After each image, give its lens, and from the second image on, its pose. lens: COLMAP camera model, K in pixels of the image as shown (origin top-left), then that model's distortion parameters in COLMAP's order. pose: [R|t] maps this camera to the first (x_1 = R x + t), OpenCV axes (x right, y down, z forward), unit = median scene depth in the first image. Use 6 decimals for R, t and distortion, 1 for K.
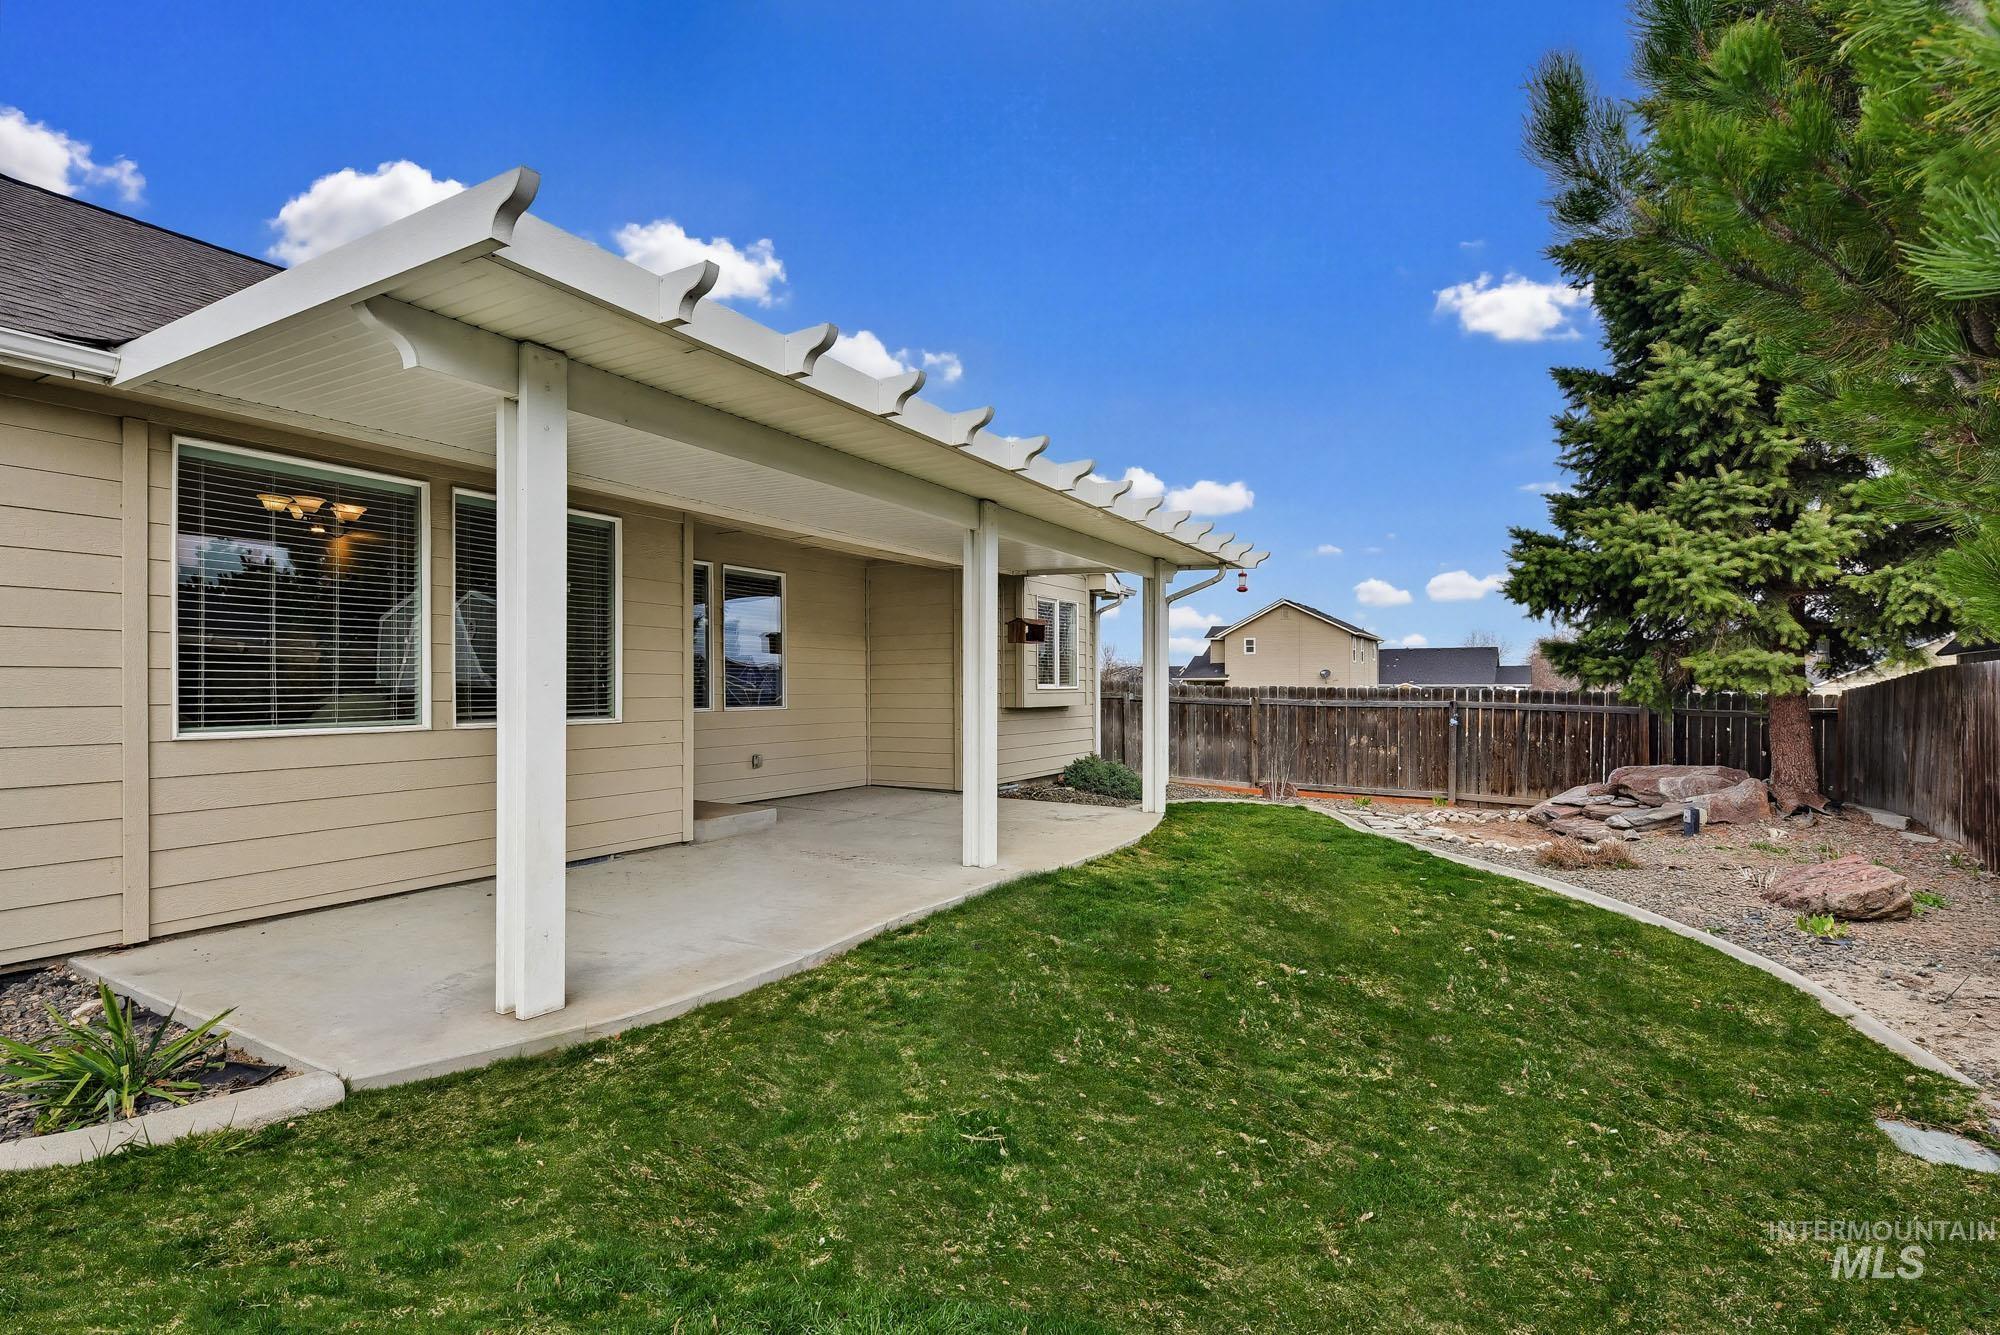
lens RADIAL K [[965.1, 0, 1002.3], [0, 965.1, 680.2], [0, 0, 1]] dist [-0.004767, -0.000113]
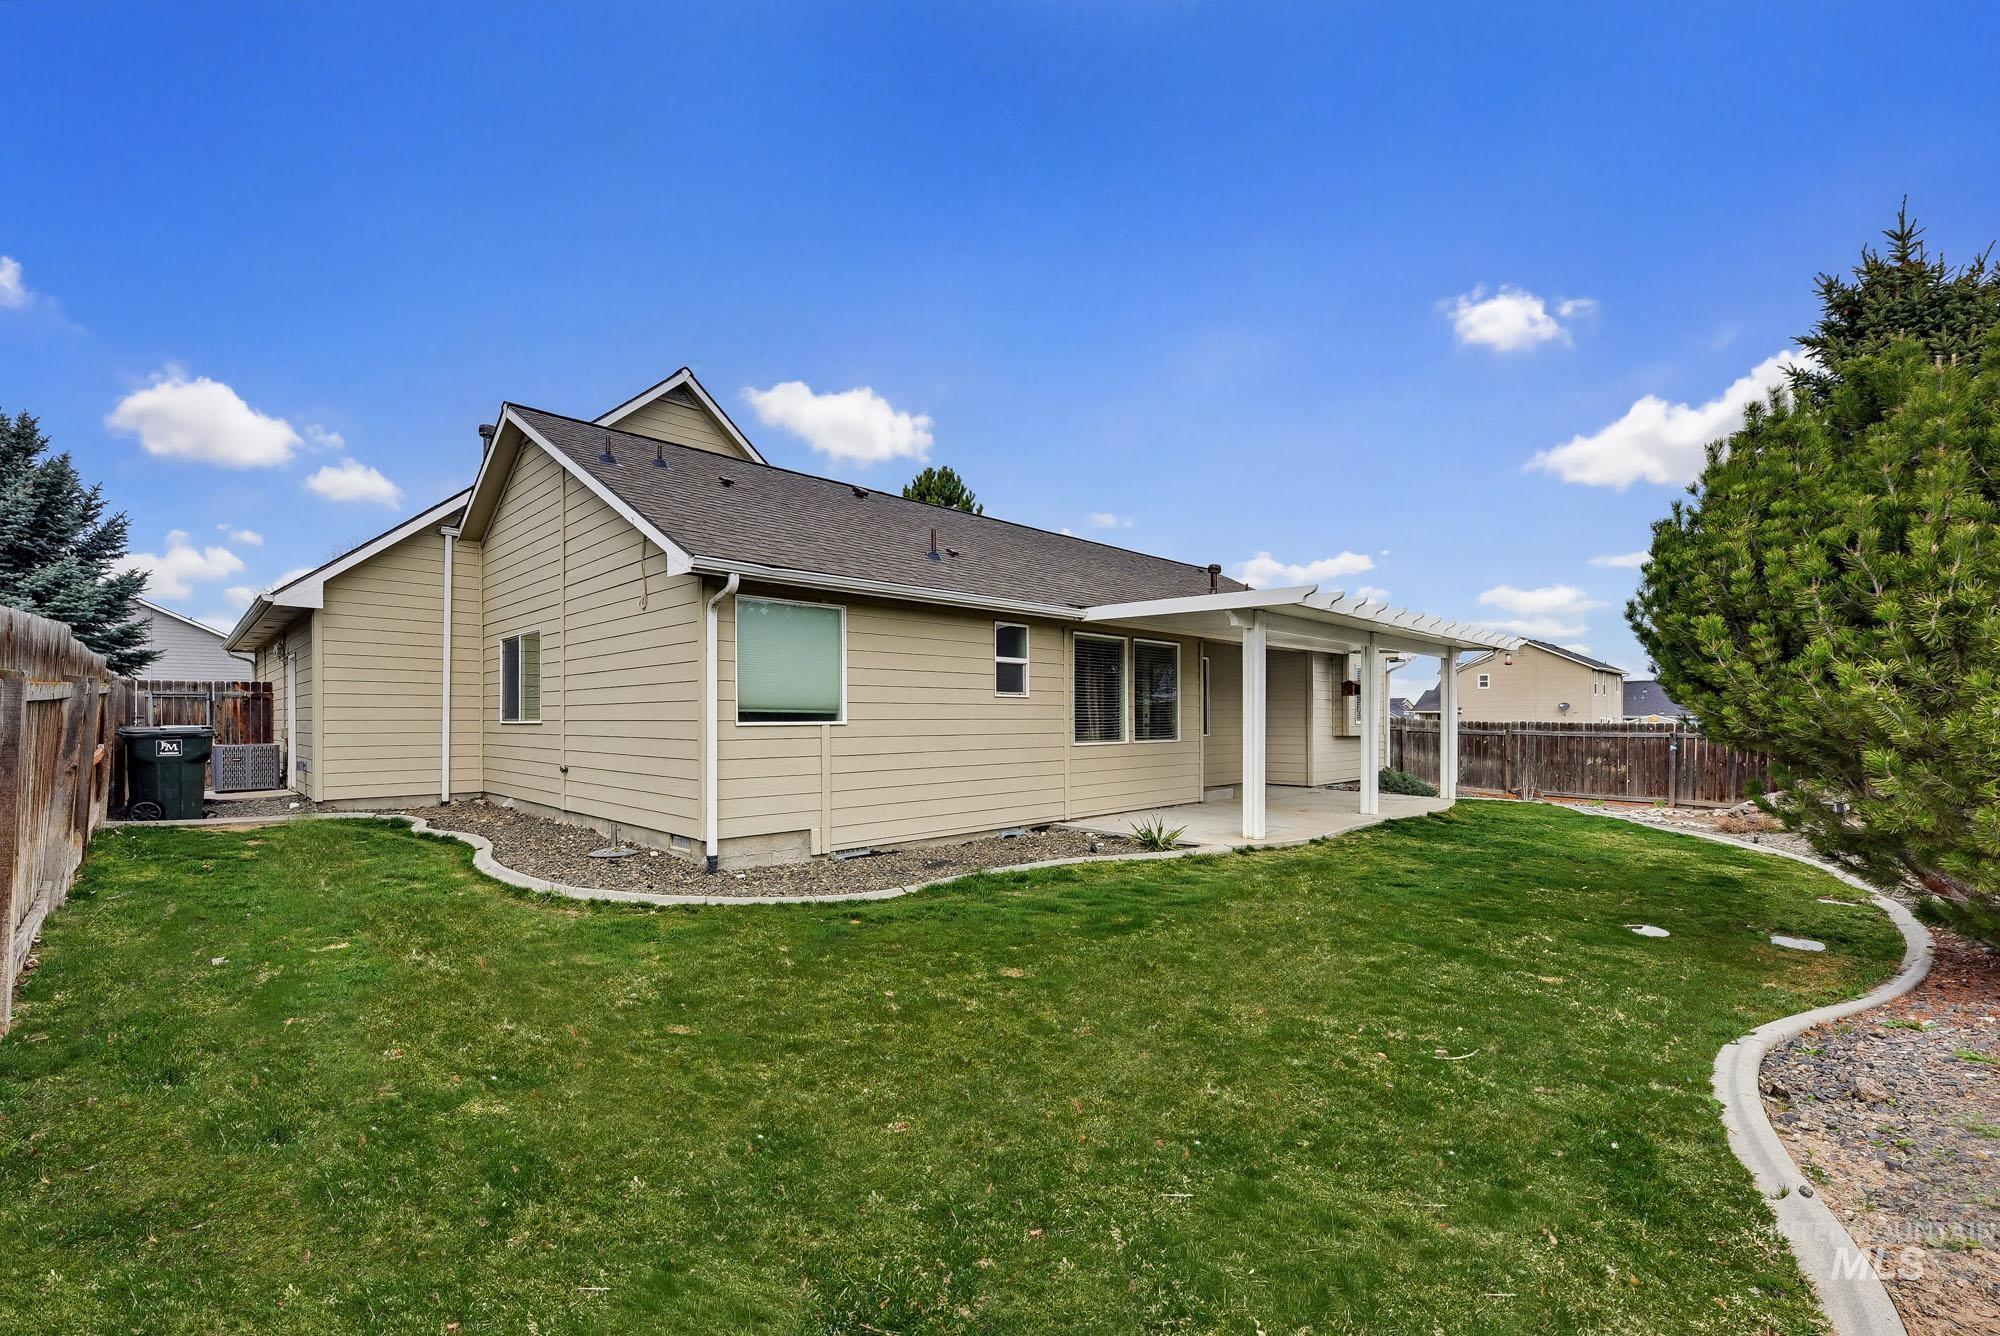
lens RADIAL K [[844.7, 0, 988.4], [0, 844.7, 723.6], [0, 0, 1]] dist [0.003233, 0.000174]
pose [[0.962692, 0.000821, -0.270598, -0.145961], [0.002596, 0.999921, 0.012268, -0.008973], [0.270587, -0.012513, 0.962614, -0.424723]]
